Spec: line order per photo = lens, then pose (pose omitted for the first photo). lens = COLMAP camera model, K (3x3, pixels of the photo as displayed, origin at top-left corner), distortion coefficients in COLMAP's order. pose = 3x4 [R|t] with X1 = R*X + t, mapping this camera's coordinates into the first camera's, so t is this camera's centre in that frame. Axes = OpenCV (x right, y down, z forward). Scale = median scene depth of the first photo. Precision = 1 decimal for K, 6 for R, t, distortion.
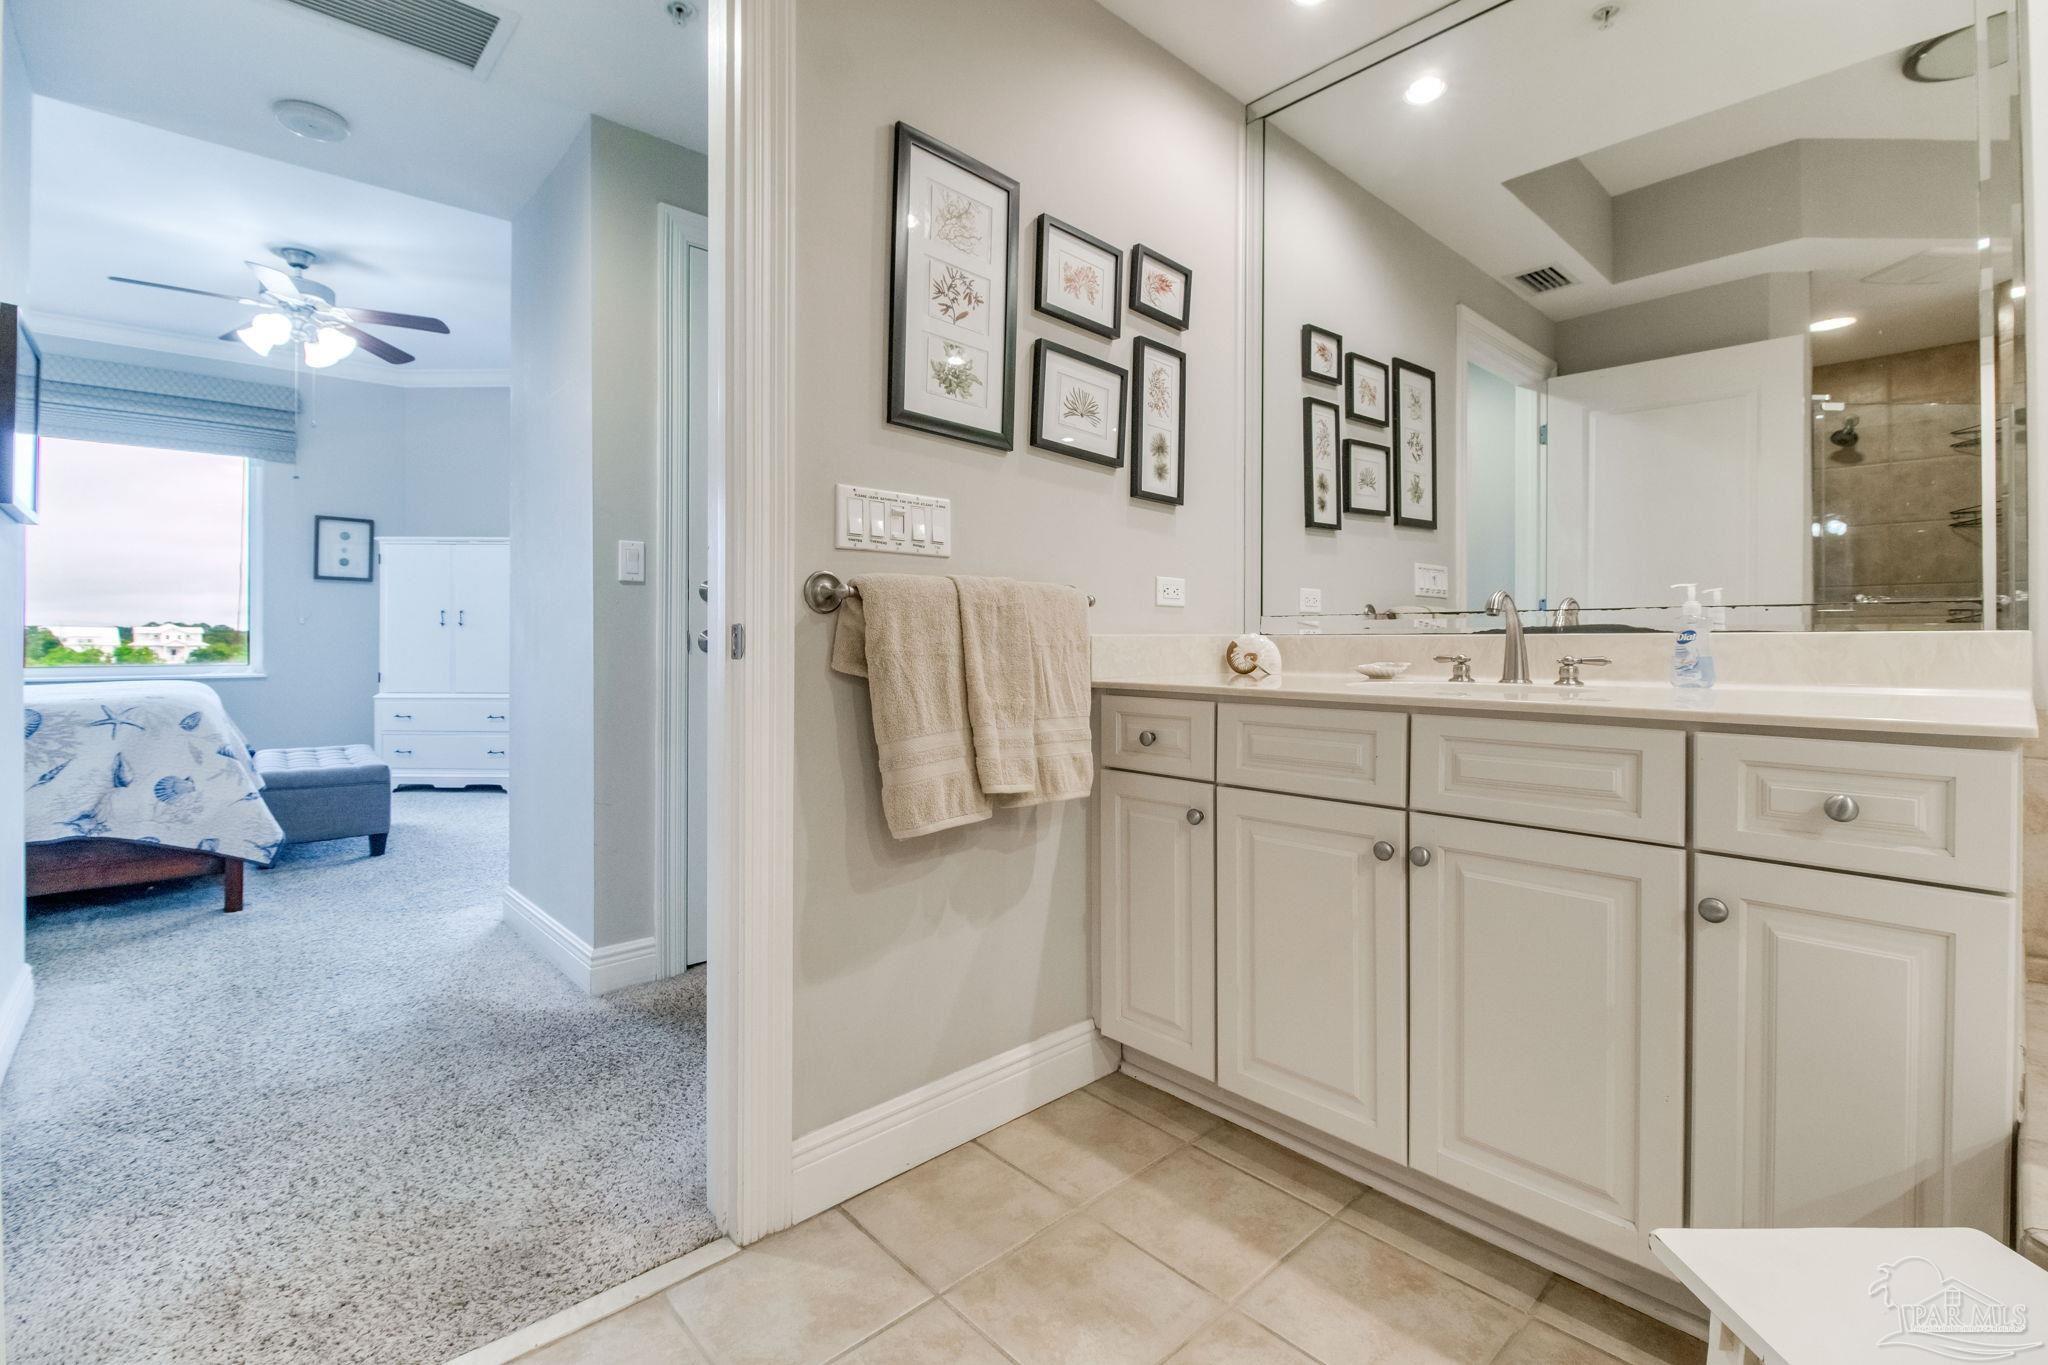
lens RADIAL K [[911.1, 0, 1017.4], [0, 911.1, 634.8], [0, 0, 1]] dist [0.002748, 0.000104]
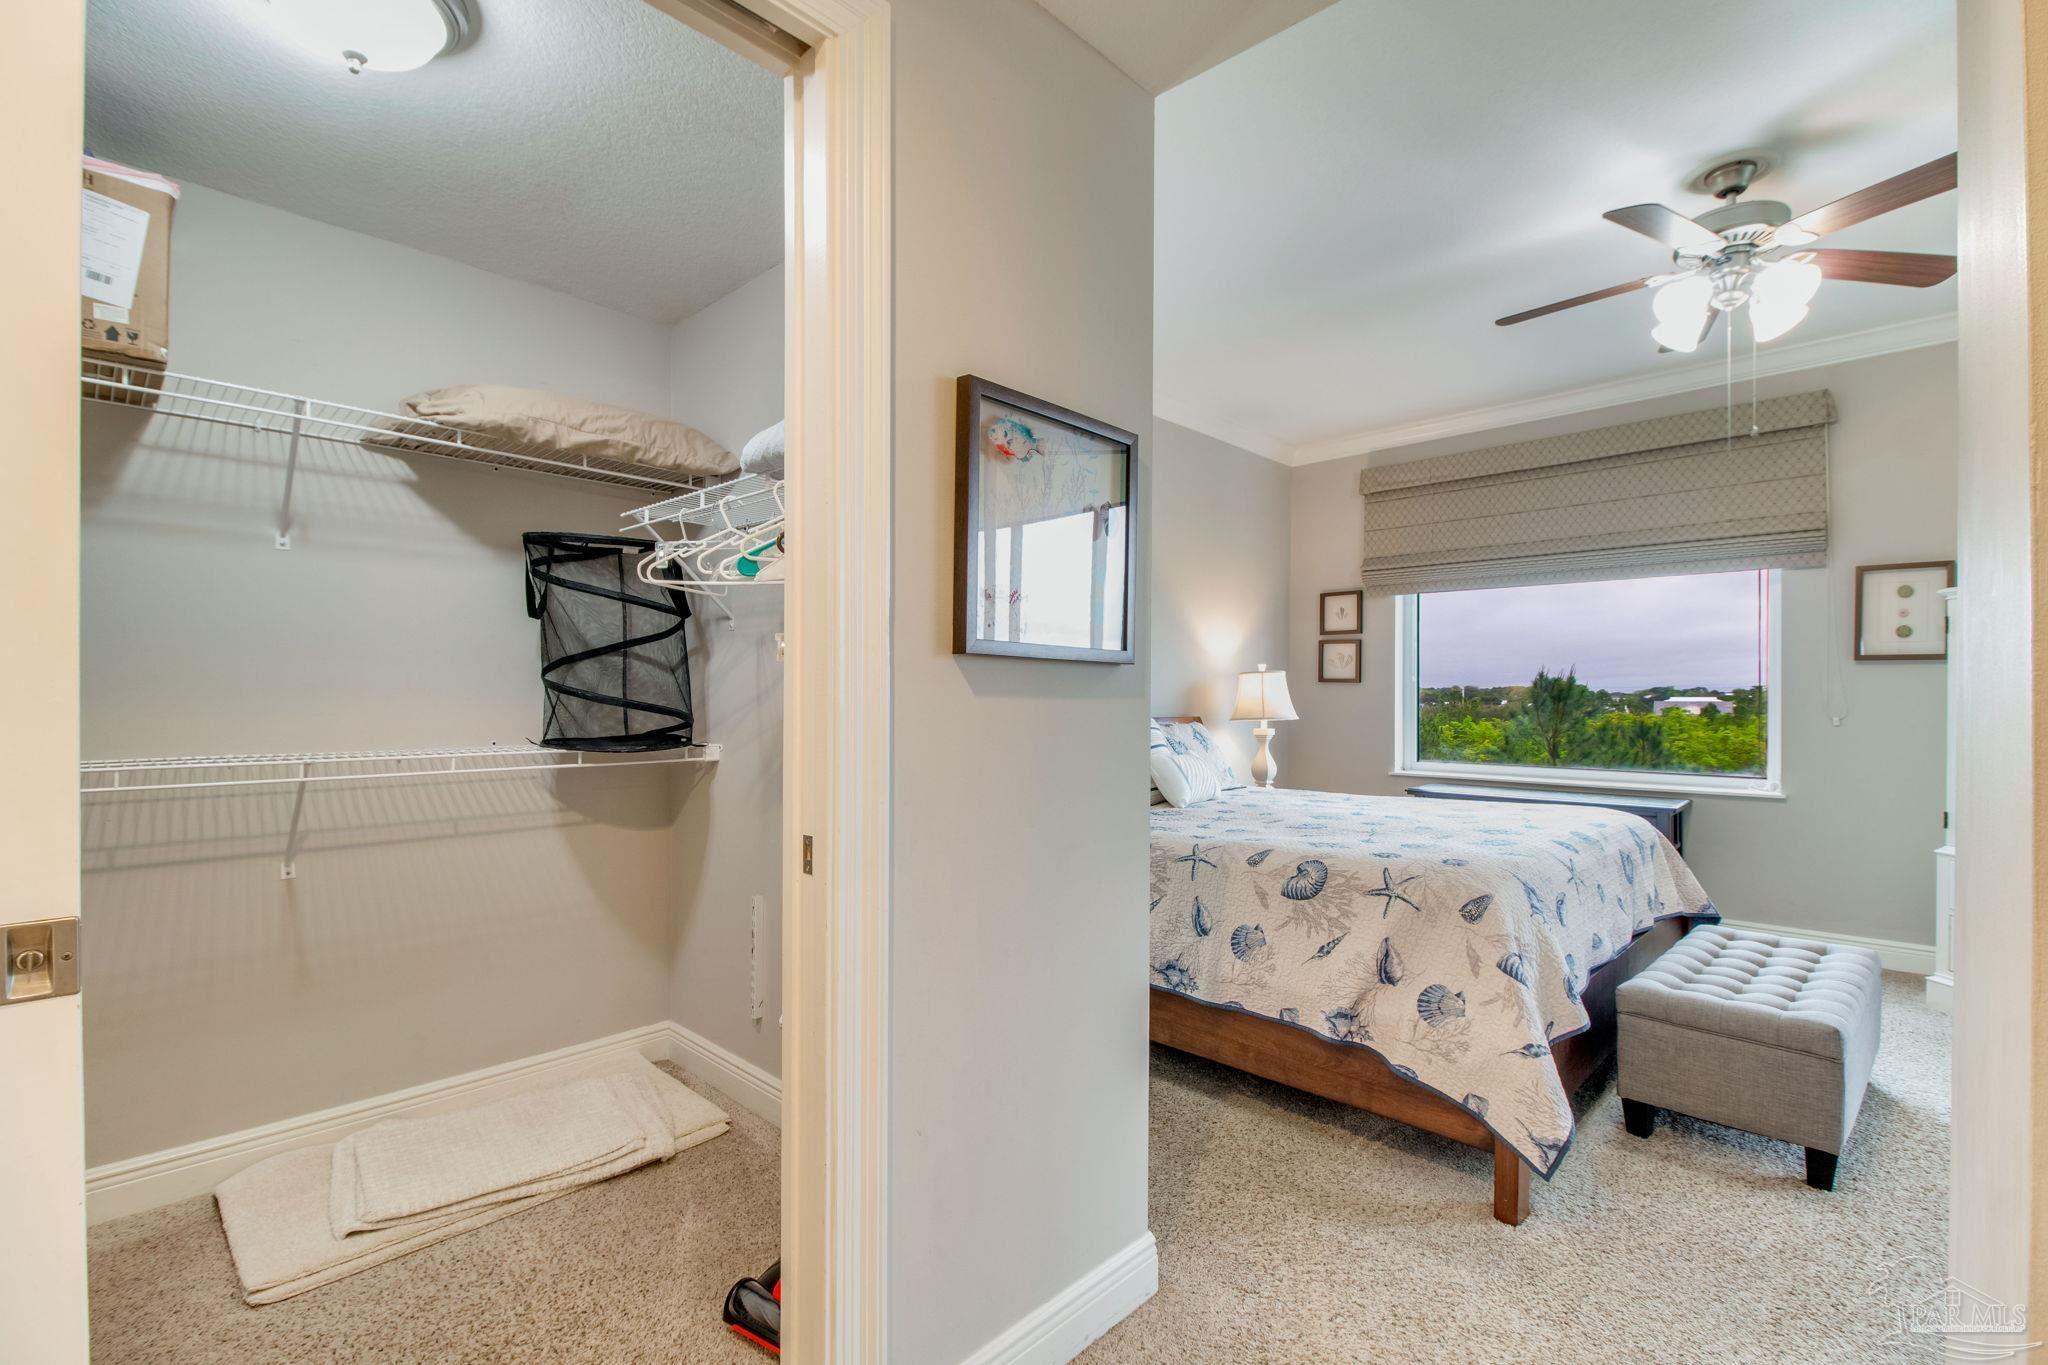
lens RADIAL K [[924.0, 0, 1000.4], [0, 924.0, 690.6], [0, 0, 1]] dist [0.015169, -0.014906]
pose [[0.055223, -0.001667, -0.998473, -0.223611], [0.001163, 0.999998, -0.001605, -0.070258], [0.998473, -0.001073, 0.055224, 0.605708]]
